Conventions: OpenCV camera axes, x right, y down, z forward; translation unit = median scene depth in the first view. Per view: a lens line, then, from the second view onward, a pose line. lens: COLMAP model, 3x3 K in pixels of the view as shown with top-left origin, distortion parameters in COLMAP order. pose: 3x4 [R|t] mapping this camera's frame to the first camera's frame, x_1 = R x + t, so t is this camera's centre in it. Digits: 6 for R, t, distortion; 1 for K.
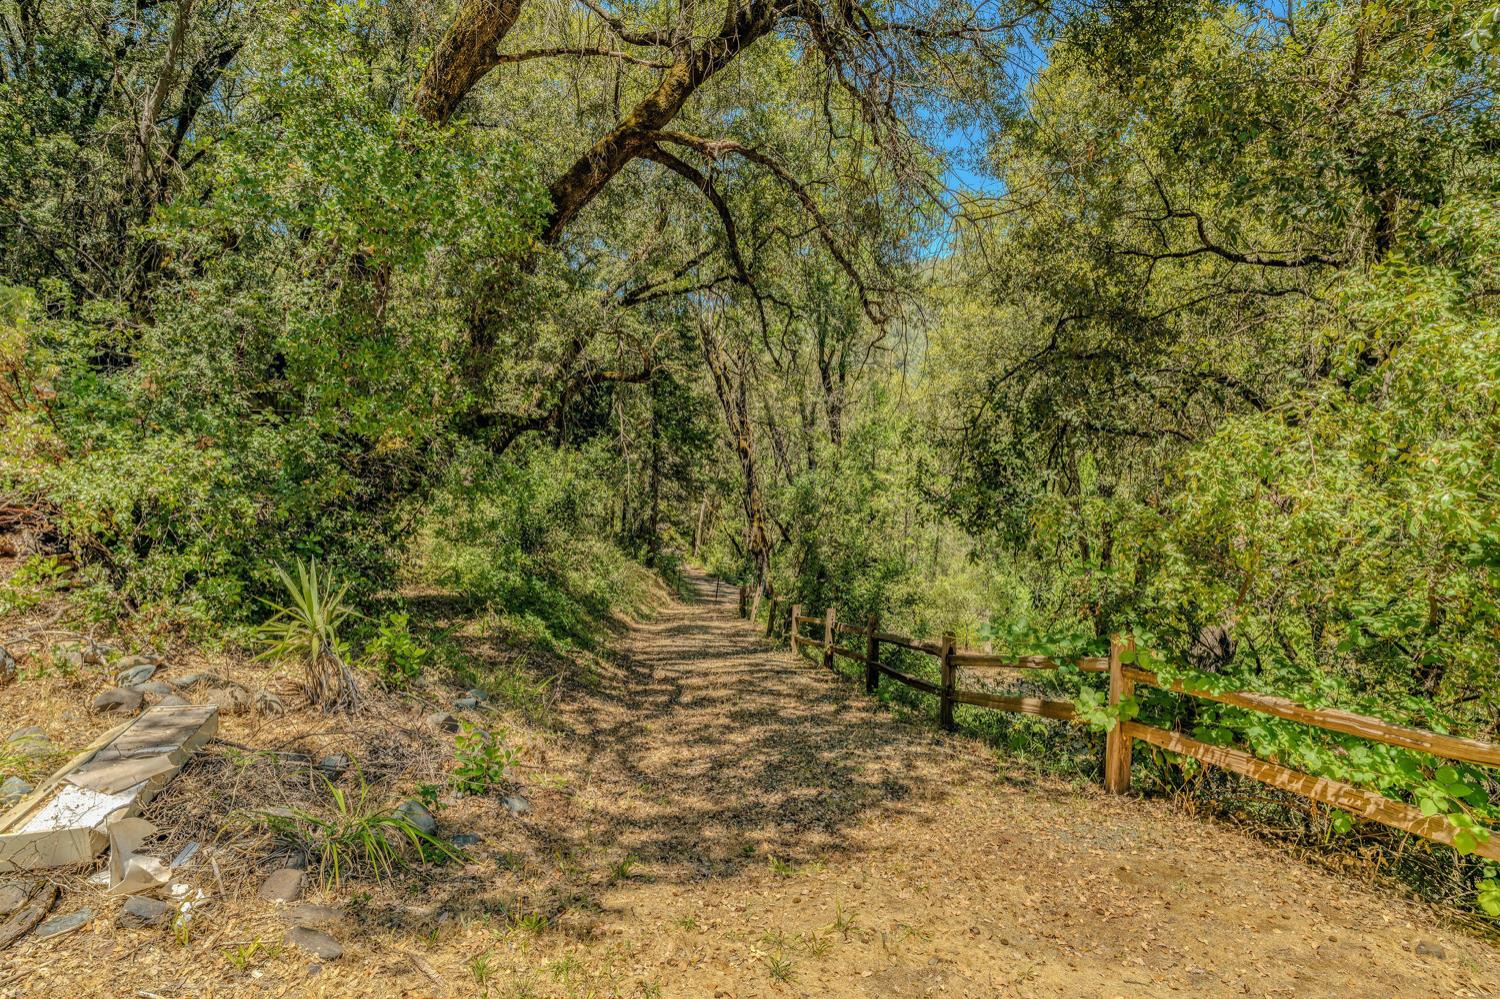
lens RADIAL K [[809.1, 0, 763.3], [0, 809.1, 491.7], [0, 0, 1]] dist [-0.002141, 0.000822]
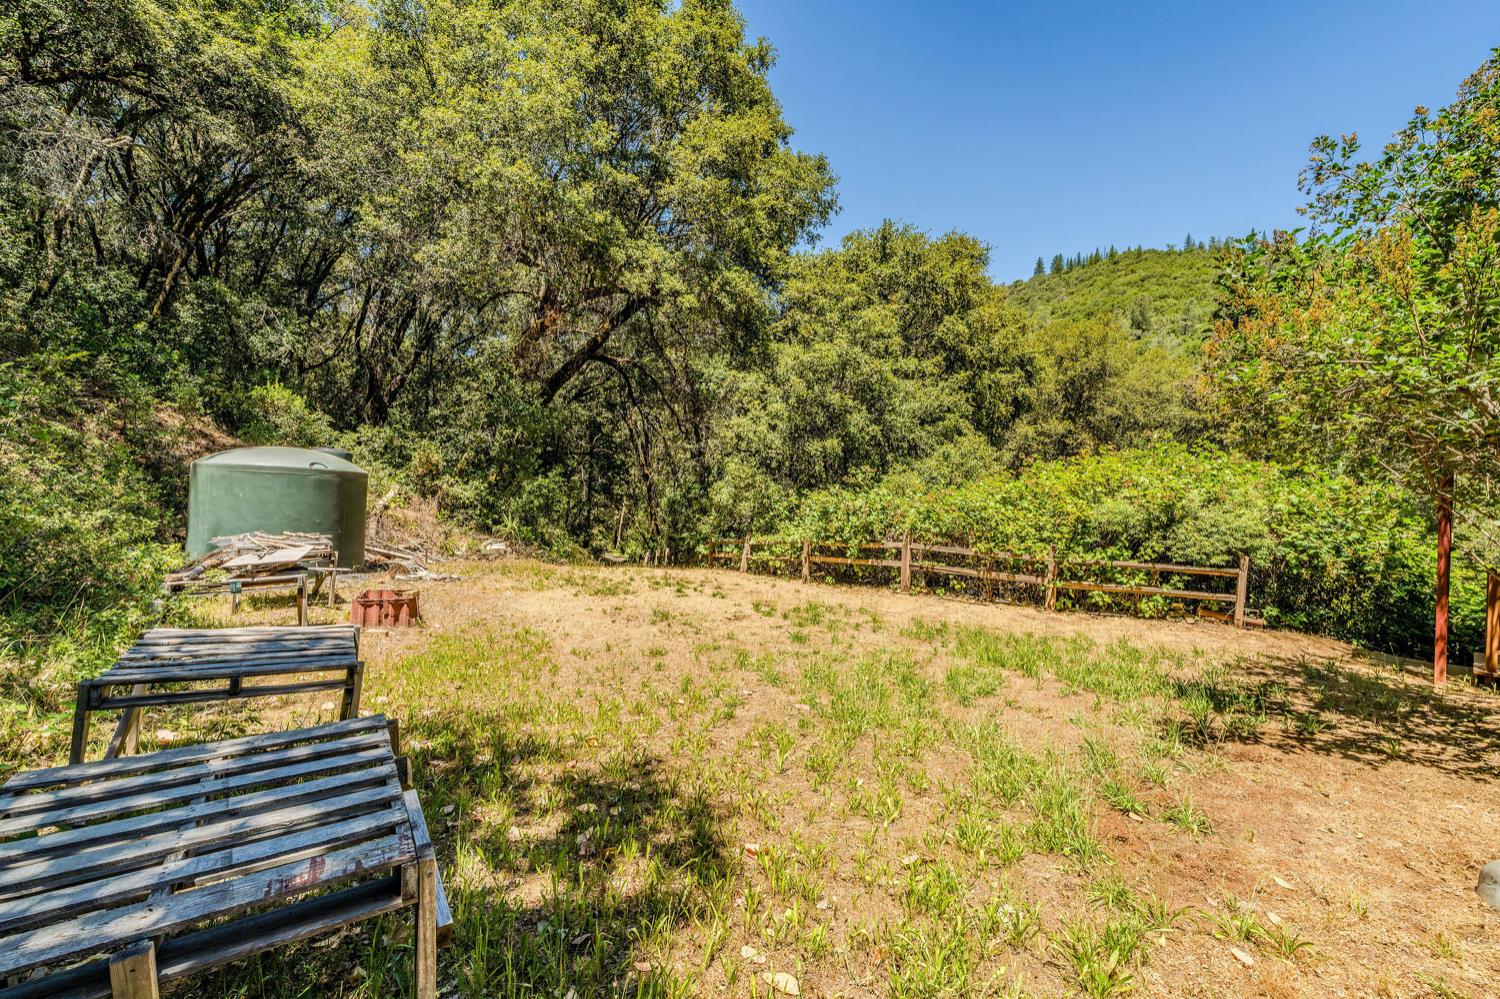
lens RADIAL K [[682.4, 0, 752.4], [0, 682.4, 492.7], [0, 0, 1]] dist [-0.004451, 0.000519]
pose [[0.994282, 0.021748, 0.104545, 0.041391], [-0.019288, 0.999514, -0.024485, 0.010421], [-0.105026, 0.022328, 0.994219, -0.345316]]
